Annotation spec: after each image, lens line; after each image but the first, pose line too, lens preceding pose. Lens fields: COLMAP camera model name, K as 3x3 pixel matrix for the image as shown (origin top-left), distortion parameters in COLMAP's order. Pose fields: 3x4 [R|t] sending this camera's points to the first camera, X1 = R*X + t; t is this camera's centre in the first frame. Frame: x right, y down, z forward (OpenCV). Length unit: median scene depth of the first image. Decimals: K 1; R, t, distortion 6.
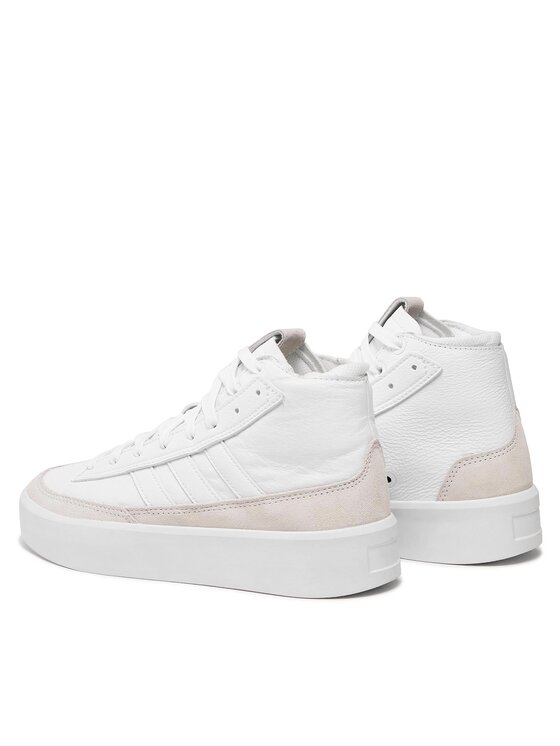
lens RADIAL K [[2559.1, 0, 279.8], [0, 2559.1, 372.7], [0, 0, 1]] dist [-0.964467, 0.000000]
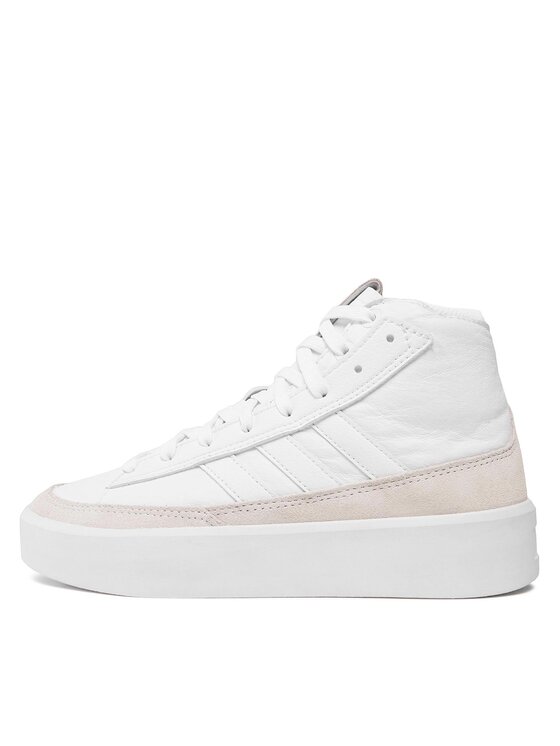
lens RADIAL K [[820.4, 0, 279.0], [0, 820.4, 373.9], [0, 0, 1]] dist [-0.017479, 0.000000]
pose [[0.919482, 0.013845, 0.392887, -0.142564], [0.061711, 0.981907, -0.179025, 0.060558], [-0.388257, 0.188856, 0.901992, 0.768726]]
